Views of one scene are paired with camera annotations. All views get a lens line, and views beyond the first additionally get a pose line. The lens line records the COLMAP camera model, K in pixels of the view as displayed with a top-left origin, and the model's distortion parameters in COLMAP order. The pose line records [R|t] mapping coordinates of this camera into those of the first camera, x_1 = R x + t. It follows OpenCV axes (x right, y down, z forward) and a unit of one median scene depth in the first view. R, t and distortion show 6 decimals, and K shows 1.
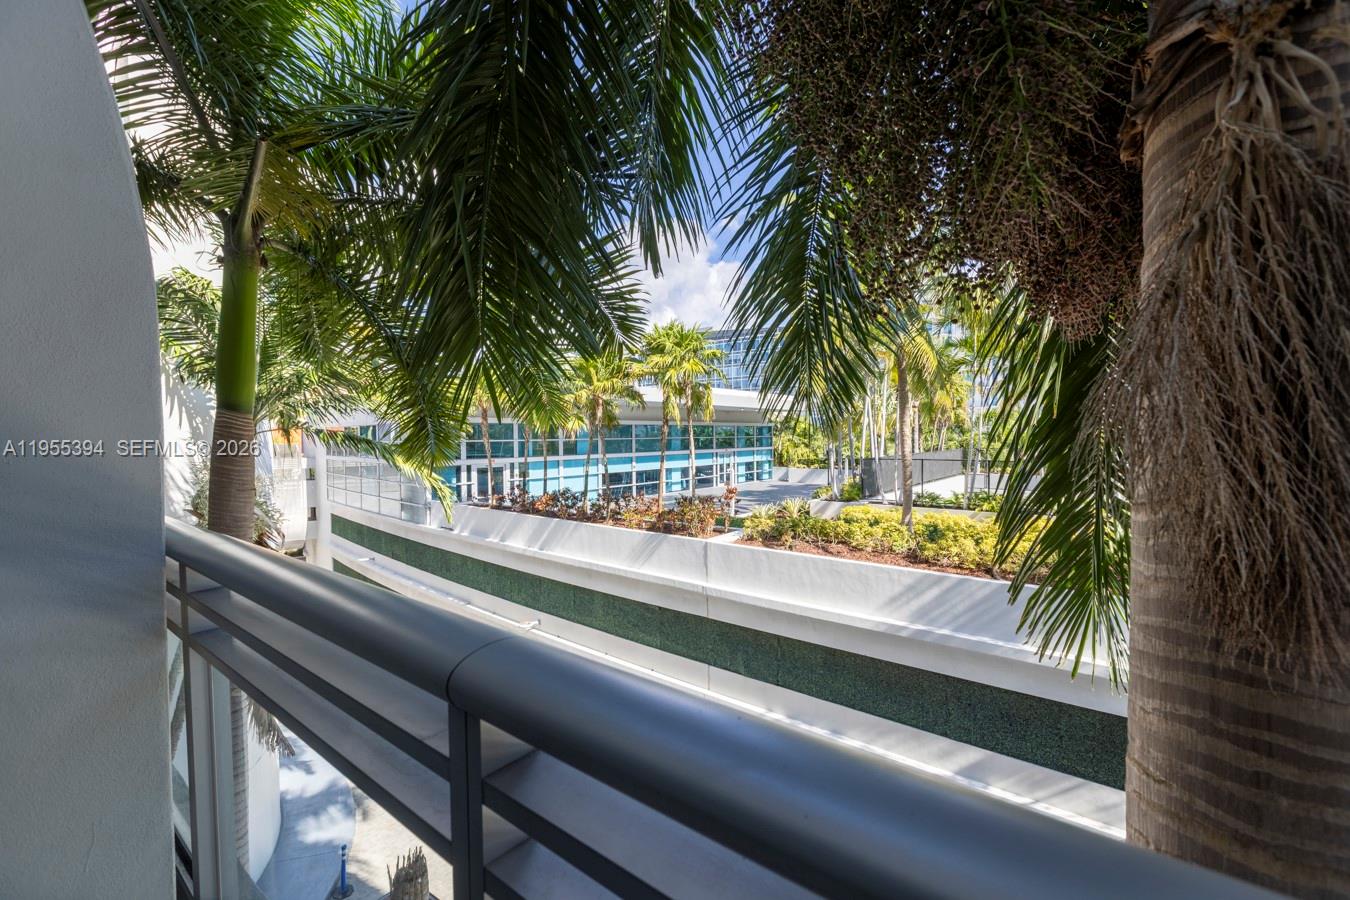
lens RADIAL K [[595.0, 0, 666.1], [0, 595.0, 456.2], [0, 0, 1]] dist [-0.000720, 0.000262]
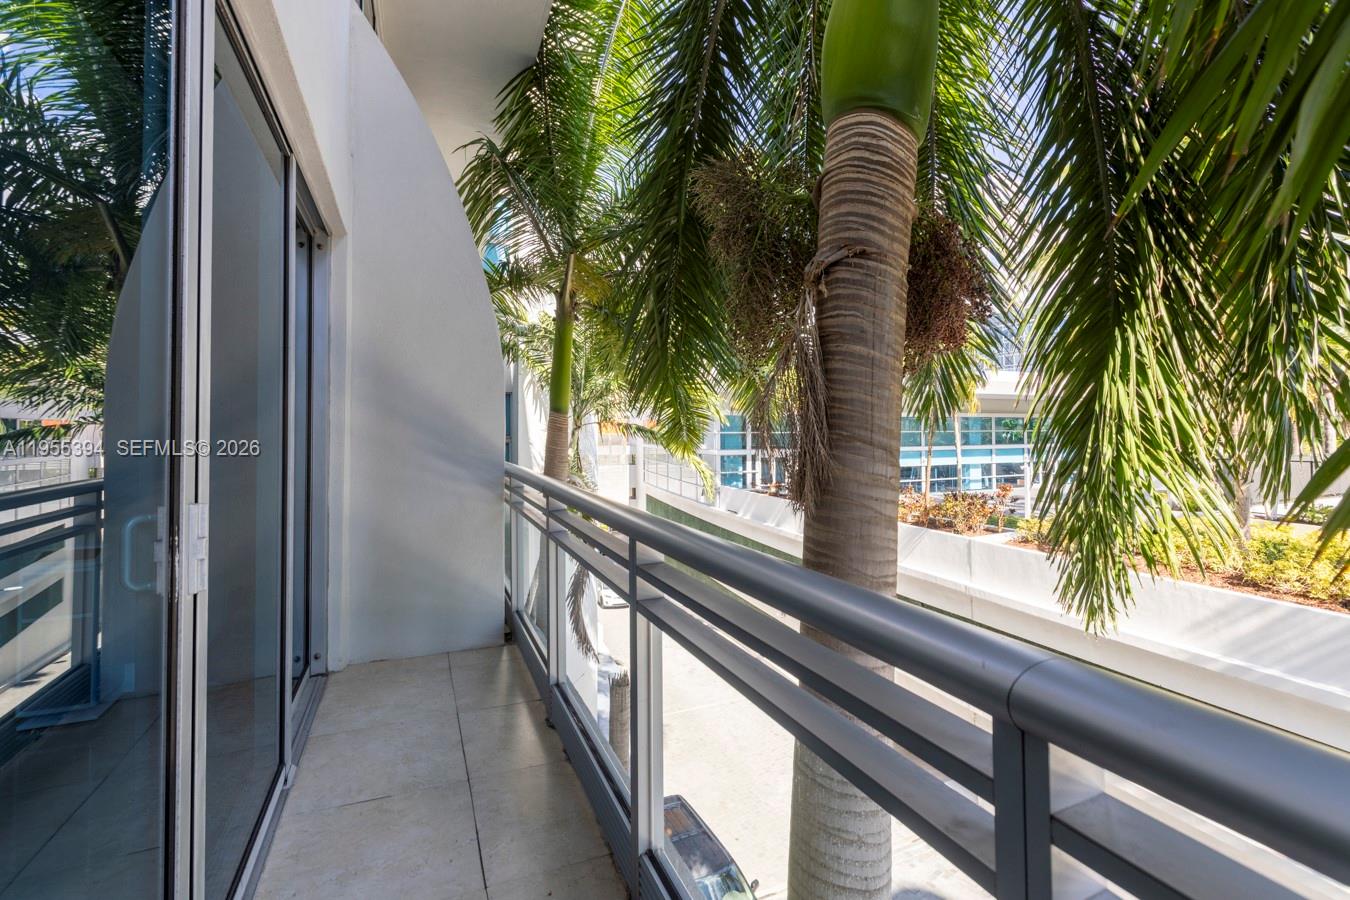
lens RADIAL K [[595.0, 0, 672.8], [0, 595.0, 416.4], [0, 0, 1]] dist [-0.000720, 0.000262]
pose [[0.888565, -0.003914, -0.458733, 0.074360], [-0.020611, 0.998613, -0.048443, 0.001632], [0.458287, 0.052500, 0.887252, -0.073171]]
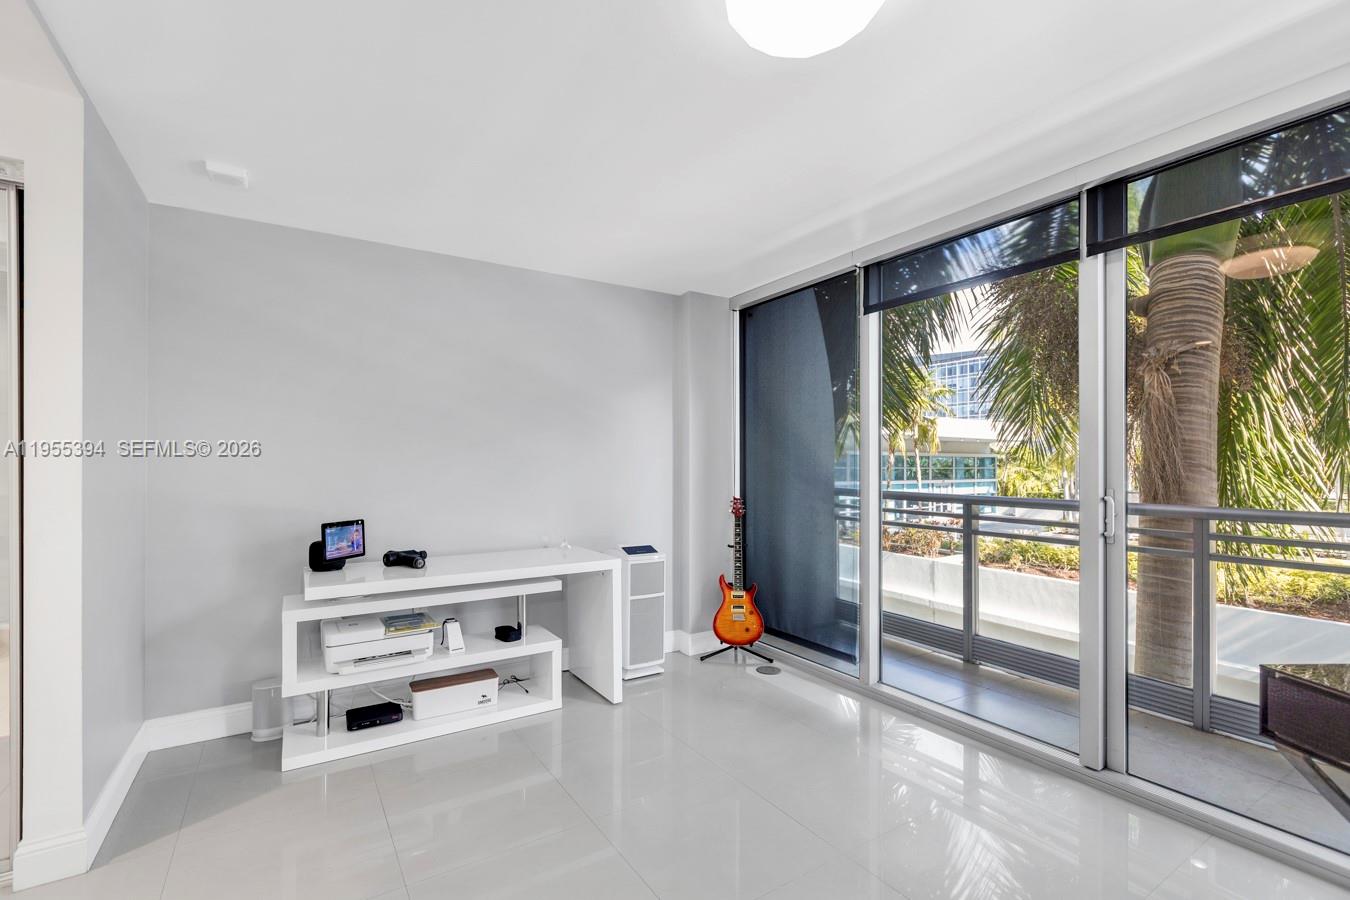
lens RADIAL K [[582.9, 0, 682.7], [0, 582.9, 461.6], [0, 0, 1]] dist [0.007040, 0.000121]
pose [[0.950895, 0.009160, -0.309377, -0.037086], [-0.021600, 0.999089, -0.036808, 0.008085], [0.308758, 0.041683, 0.950227, -0.168307]]
